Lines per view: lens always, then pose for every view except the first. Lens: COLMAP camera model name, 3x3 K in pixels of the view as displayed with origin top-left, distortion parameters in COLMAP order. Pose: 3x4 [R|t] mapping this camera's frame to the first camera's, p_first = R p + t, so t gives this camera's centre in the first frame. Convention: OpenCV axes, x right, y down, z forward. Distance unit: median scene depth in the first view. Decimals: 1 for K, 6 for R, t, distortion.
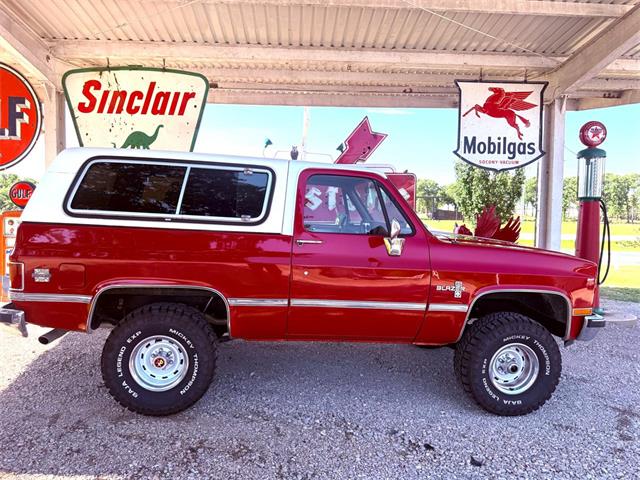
lens RADIAL K [[446.5, 0, 310.5], [0, 446.5, 230.7], [0, 0, 1]] dist [0.014160, -0.012052]
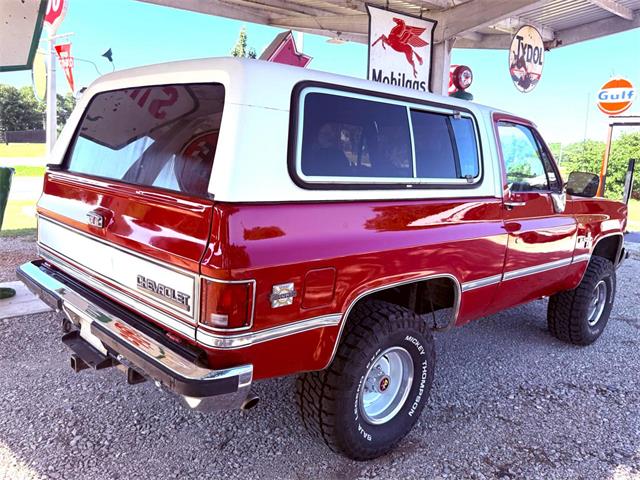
lens RADIAL K [[497.2, 0, 323.1], [0, 497.2, 233.0], [0, 0, 1]] dist [0.024495, -0.050160]
pose [[0.807475, -0.098610, 0.581601, -0.377277], [0.013494, 0.988759, 0.148909, -0.029374], [-0.589747, -0.112392, 0.799729, 0.195962]]
